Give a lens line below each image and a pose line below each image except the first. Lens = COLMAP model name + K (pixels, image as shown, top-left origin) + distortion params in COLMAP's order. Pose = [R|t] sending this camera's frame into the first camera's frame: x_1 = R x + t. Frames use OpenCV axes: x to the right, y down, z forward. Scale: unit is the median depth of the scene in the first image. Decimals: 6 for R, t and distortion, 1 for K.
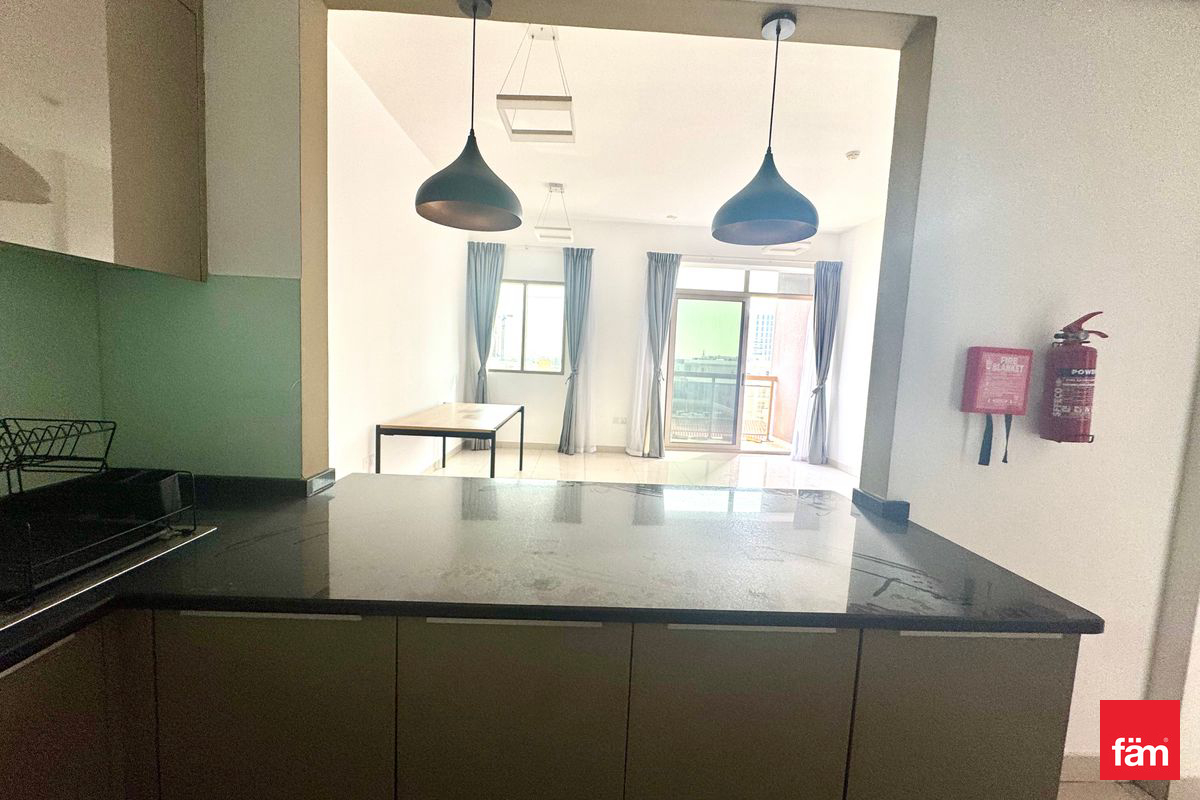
lens RADIAL K [[476.2, 0, 599.2], [0, 476.2, 400.2], [0, 0, 1]] dist [-0.001410, 0.000390]
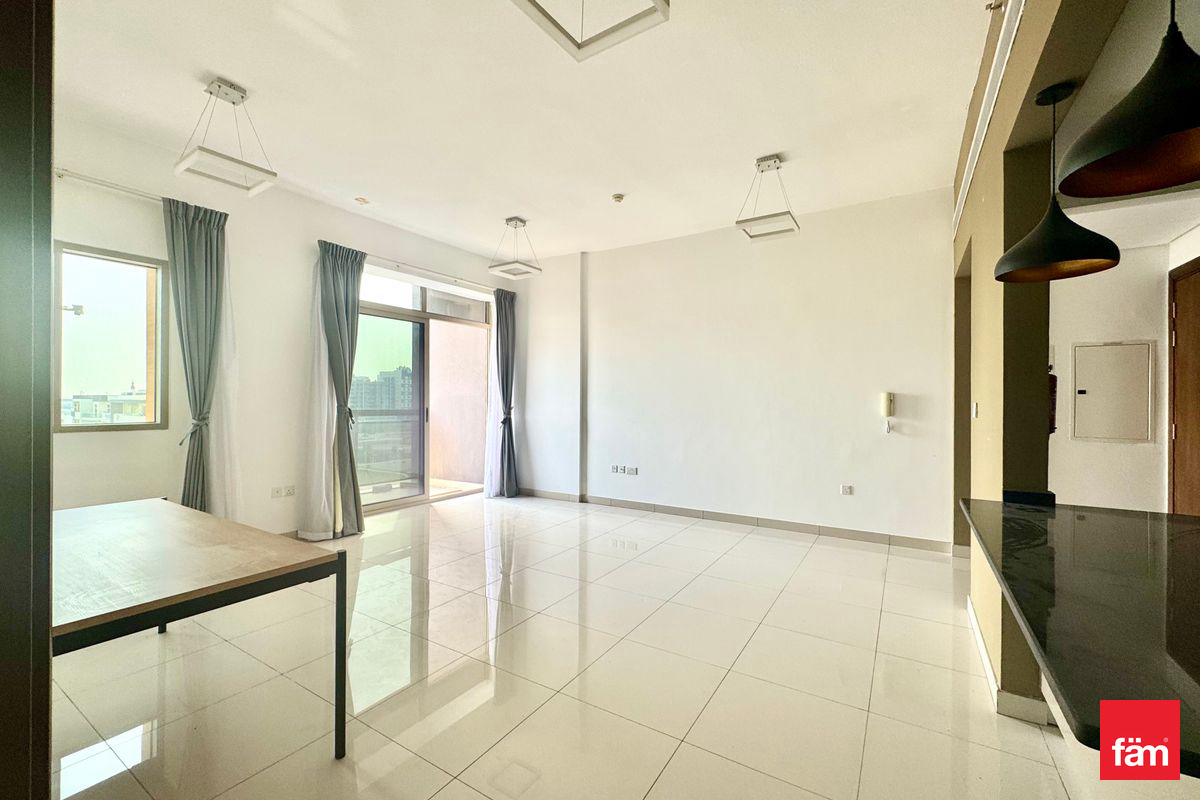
lens RADIAL K [[476.2, 0, 596.0], [0, 476.2, 398.0], [0, 0, 1]] dist [-0.001410, 0.000390]
pose [[0.562914, -0.041790, 0.825458, -0.249755], [0.096437, 0.995220, -0.015380, -0.033262], [-0.820870, 0.088263, 0.564254, 0.295551]]
